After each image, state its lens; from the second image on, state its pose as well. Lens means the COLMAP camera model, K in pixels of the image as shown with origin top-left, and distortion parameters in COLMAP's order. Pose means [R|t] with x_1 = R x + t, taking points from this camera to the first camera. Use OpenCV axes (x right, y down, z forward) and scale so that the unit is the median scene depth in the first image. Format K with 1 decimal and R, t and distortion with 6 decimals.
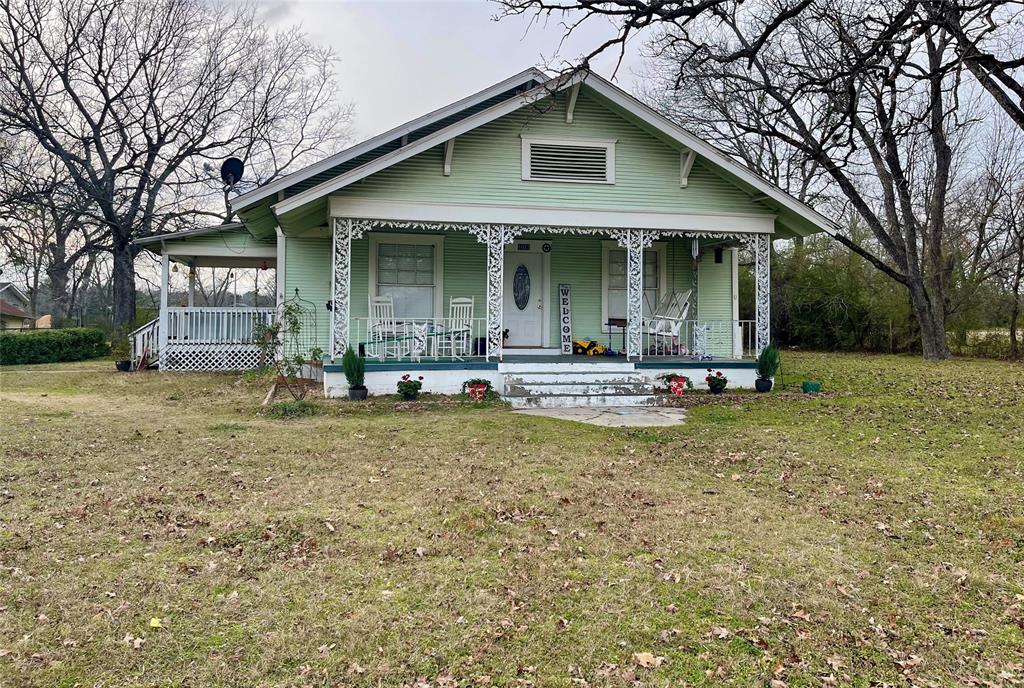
lens RADIAL K [[772.2, 0, 499.9], [0, 772.2, 303.4], [0, 0, 1]] dist [0.028807, -0.022992]
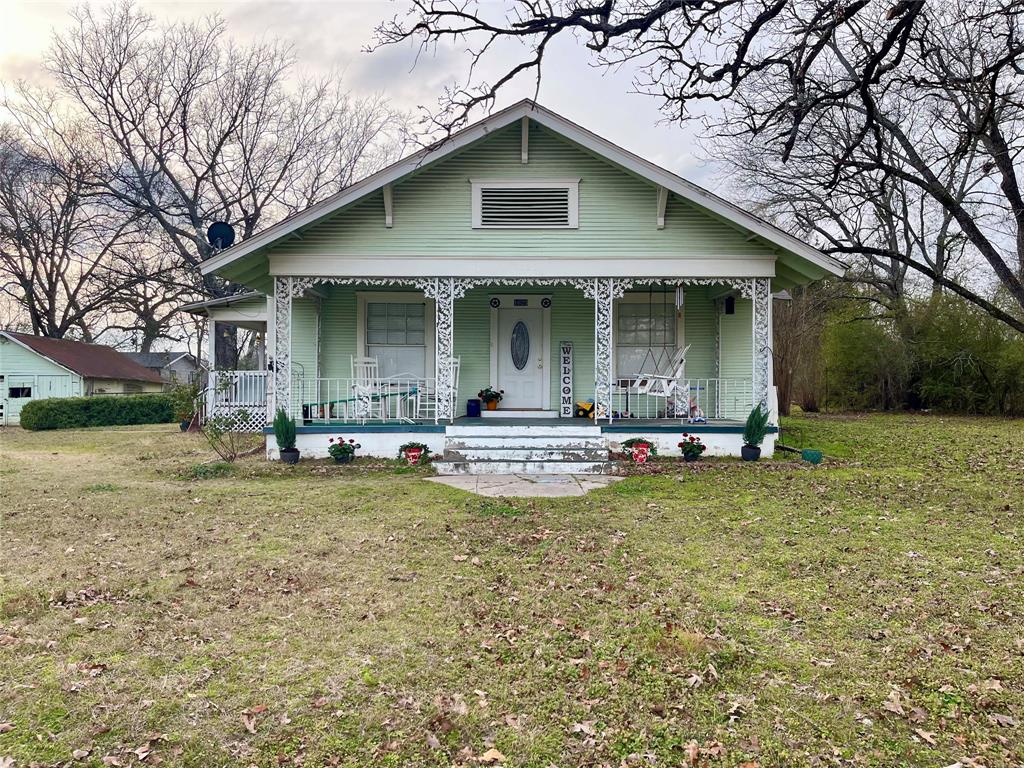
lens RADIAL K [[770.7, 0, 517.3], [0, 770.7, 382.6], [0, 0, 1]] dist [0.046434, -0.071203]
pose [[0.977019, -0.006989, -0.213039, 0.275193], [0.011199, 0.999765, 0.018560, 0.008282], [0.212859, -0.020519, 0.976867, 0.102780]]
